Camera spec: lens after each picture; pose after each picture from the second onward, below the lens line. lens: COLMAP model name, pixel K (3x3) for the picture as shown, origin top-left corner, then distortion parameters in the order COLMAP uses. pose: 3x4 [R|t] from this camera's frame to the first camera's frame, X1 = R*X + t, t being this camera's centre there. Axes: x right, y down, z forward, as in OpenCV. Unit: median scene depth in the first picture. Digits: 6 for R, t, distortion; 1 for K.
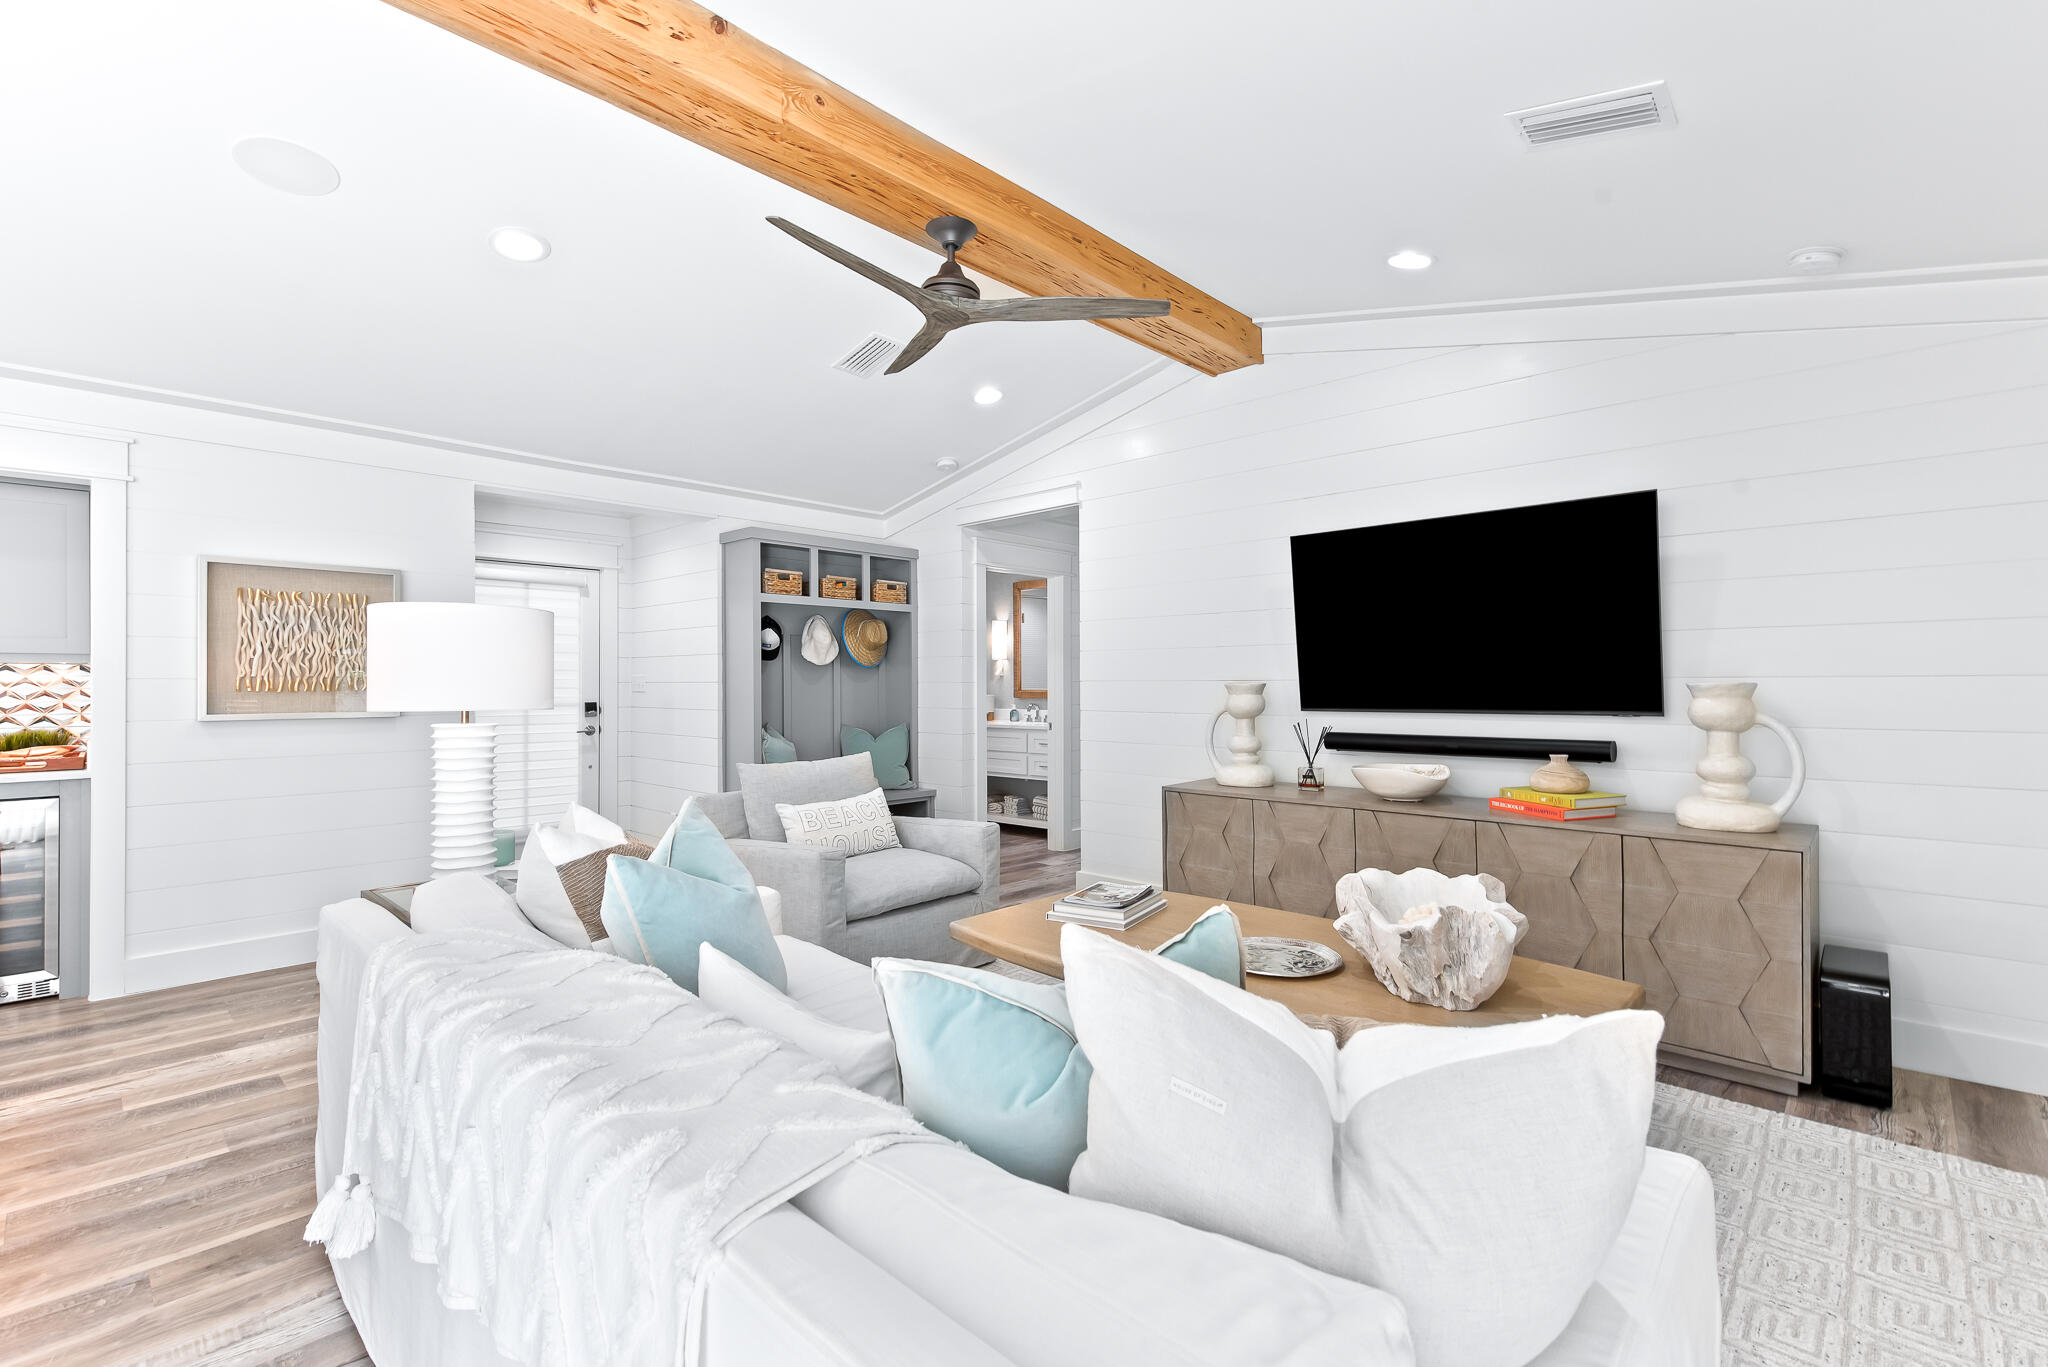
lens RADIAL K [[907.2, 0, 1032.1], [0, 907.2, 674.3], [0, 0, 1]] dist [0.001032, 0.000121]
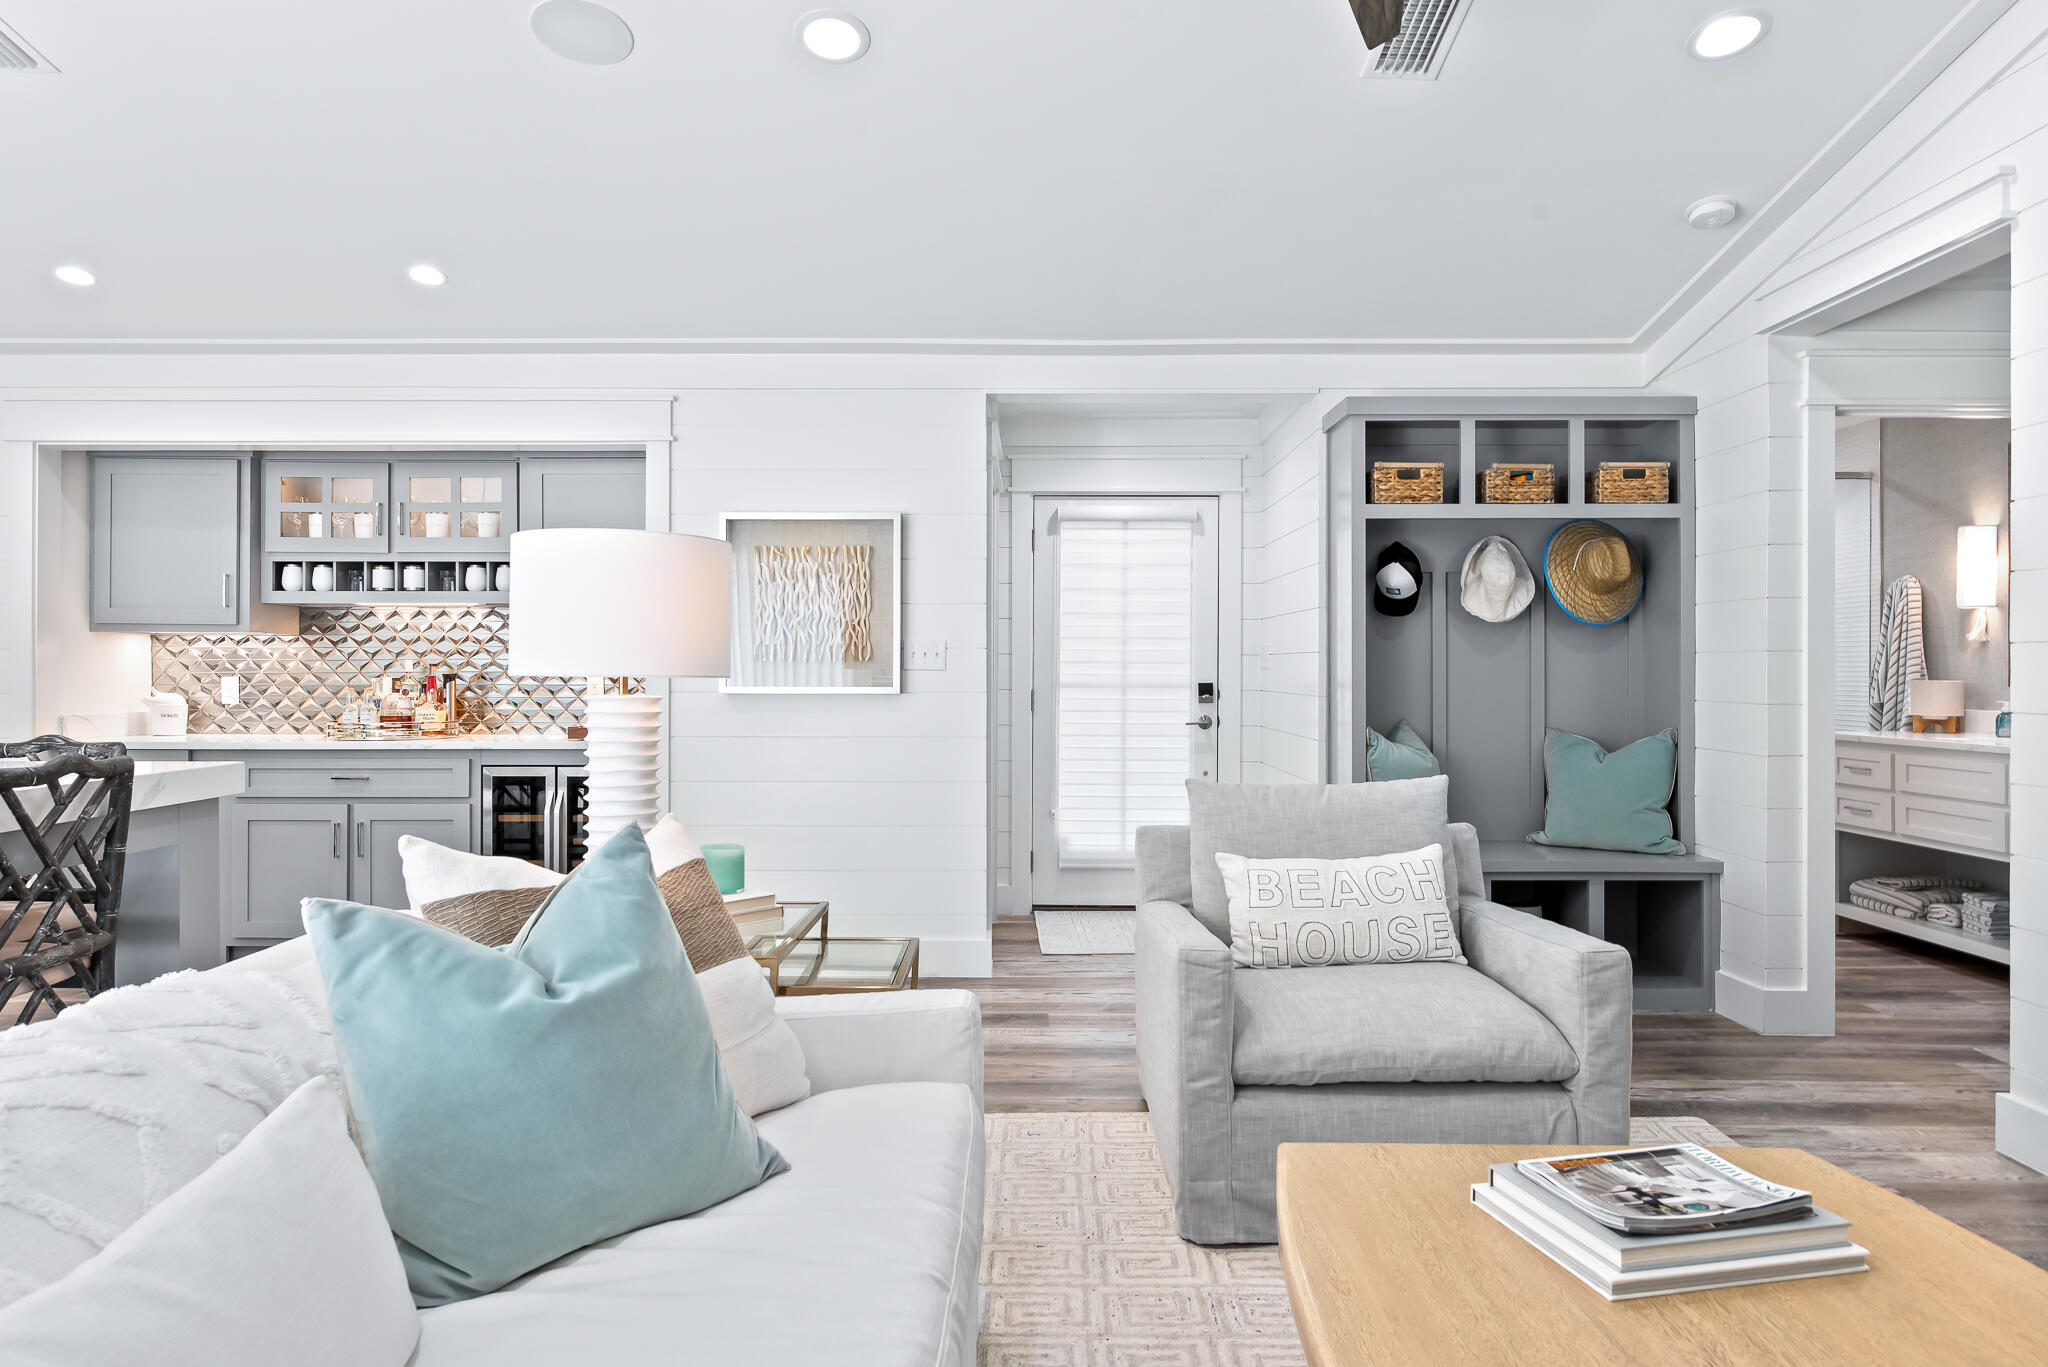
lens RADIAL K [[1266.7, 0, 1023.8], [0, 1266.7, 660.6], [0, 0, 1]] dist [0.002975, -0.001706]
pose [[0.679167, -0.001112, -0.733983, 0.153745], [0.003846, 0.999991, 0.002044, 0.011485], [0.733974, -0.004211, 0.679165, 0.234304]]
